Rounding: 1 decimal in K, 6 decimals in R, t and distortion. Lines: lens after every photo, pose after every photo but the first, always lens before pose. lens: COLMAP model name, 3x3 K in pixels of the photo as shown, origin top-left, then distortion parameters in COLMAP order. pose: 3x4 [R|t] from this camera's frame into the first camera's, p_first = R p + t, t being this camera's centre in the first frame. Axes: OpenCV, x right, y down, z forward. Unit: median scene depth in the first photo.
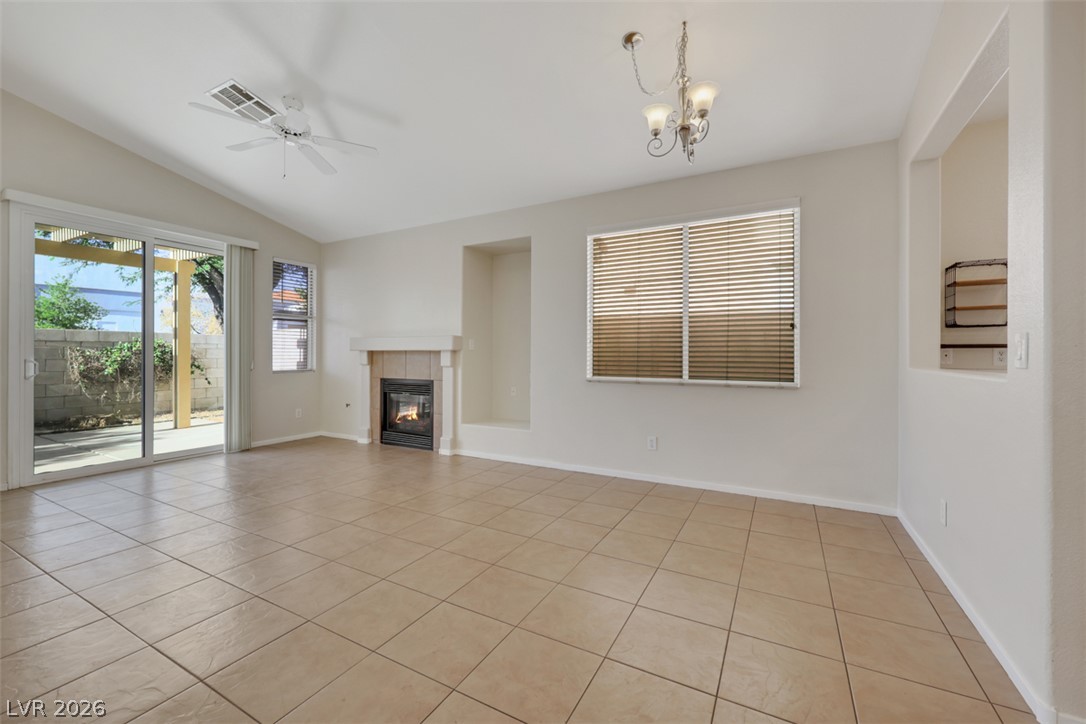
lens RADIAL K [[441.0, 0, 546.0], [0, 441.0, 354.7], [0, 0, 1]] dist [-0.003256, 0.000696]
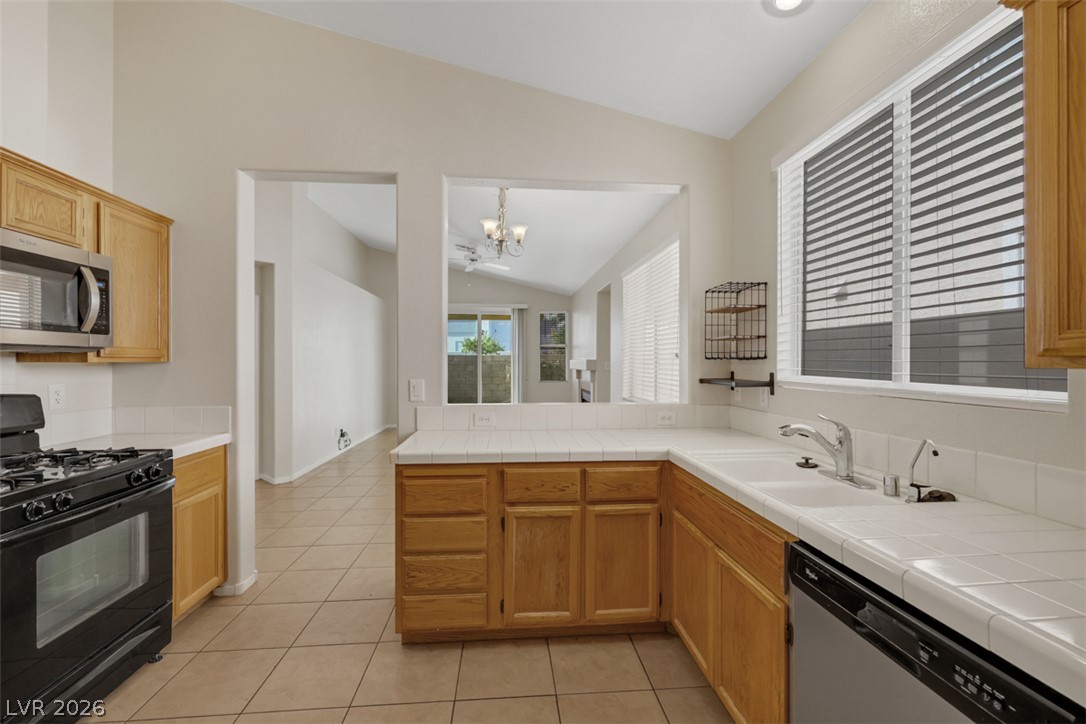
lens RADIAL K [[441.0, 0, 552.3], [0, 441.0, 361.6], [0, 0, 1]] dist [-0.003256, 0.000696]
pose [[0.570076, -0.003475, -0.821585, 0.818861], [0.002273, 0.999994, -0.002653, -0.032436], [0.821589, -0.000355, 0.570080, 0.117762]]
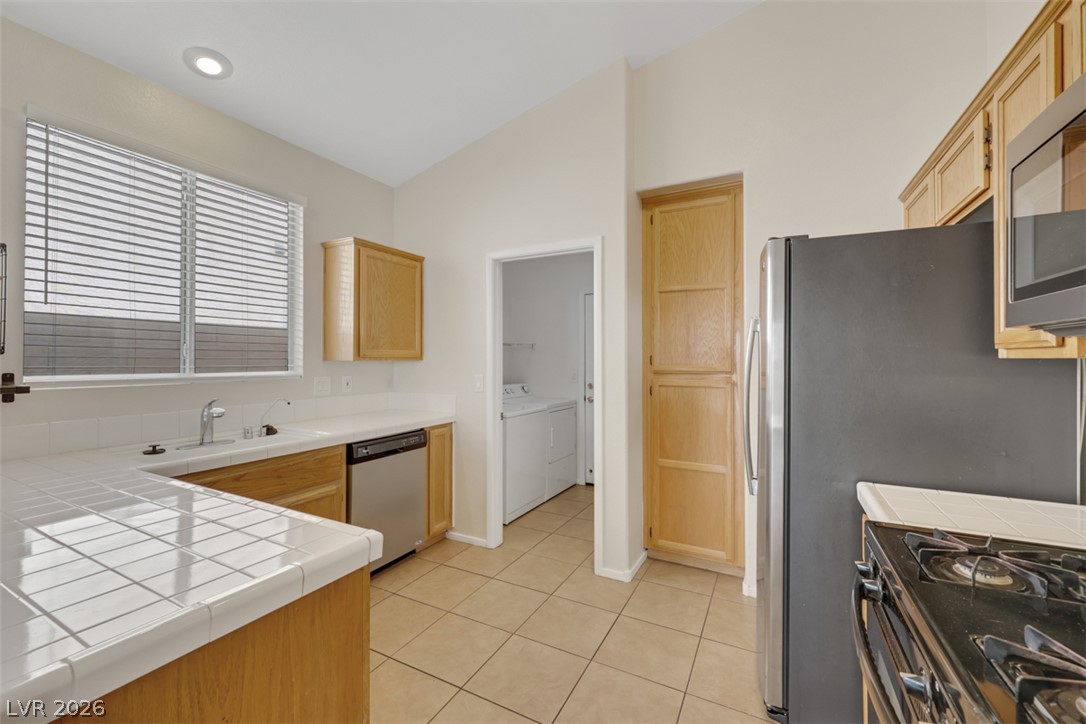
lens RADIAL K [[441.0, 0, 545.0], [0, 441.0, 360.2], [0, 0, 1]] dist [-0.003256, 0.000696]
pose [[-0.009199, -0.005309, 0.999944, 0.243944], [0.000976, 0.999985, 0.005318, -0.034178], [-0.999957, 0.001025, -0.009194, 0.139736]]
